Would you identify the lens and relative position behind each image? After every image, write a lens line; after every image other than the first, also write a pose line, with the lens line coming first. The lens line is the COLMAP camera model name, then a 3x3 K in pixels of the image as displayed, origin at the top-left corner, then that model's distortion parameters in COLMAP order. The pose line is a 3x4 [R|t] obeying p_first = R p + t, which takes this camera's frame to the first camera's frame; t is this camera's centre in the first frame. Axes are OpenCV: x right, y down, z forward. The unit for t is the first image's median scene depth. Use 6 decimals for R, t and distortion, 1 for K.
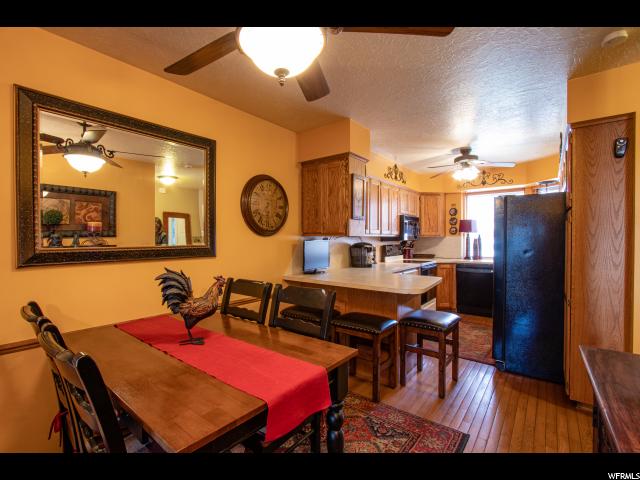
lens RADIAL K [[297.3, 0, 303.6], [0, 297.3, 240.2], [0, 0, 1]] dist [-0.000202, 0.000080]
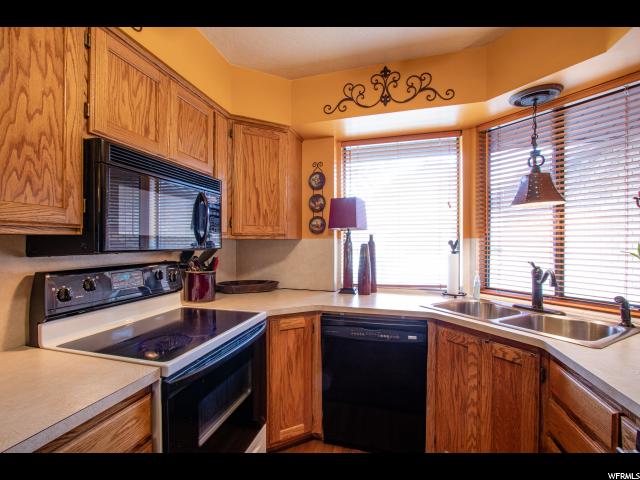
lens RADIAL K [[297.3, 0, 303.6], [0, 297.3, 240.2], [0, 0, 1]] dist [-0.000202, 0.000080]
pose [[0.927468, 0.005434, 0.373862, 0.338034], [0.000046, 0.999893, -0.014645, -0.004247], [-0.373902, 0.013600, 0.927369, 0.635225]]
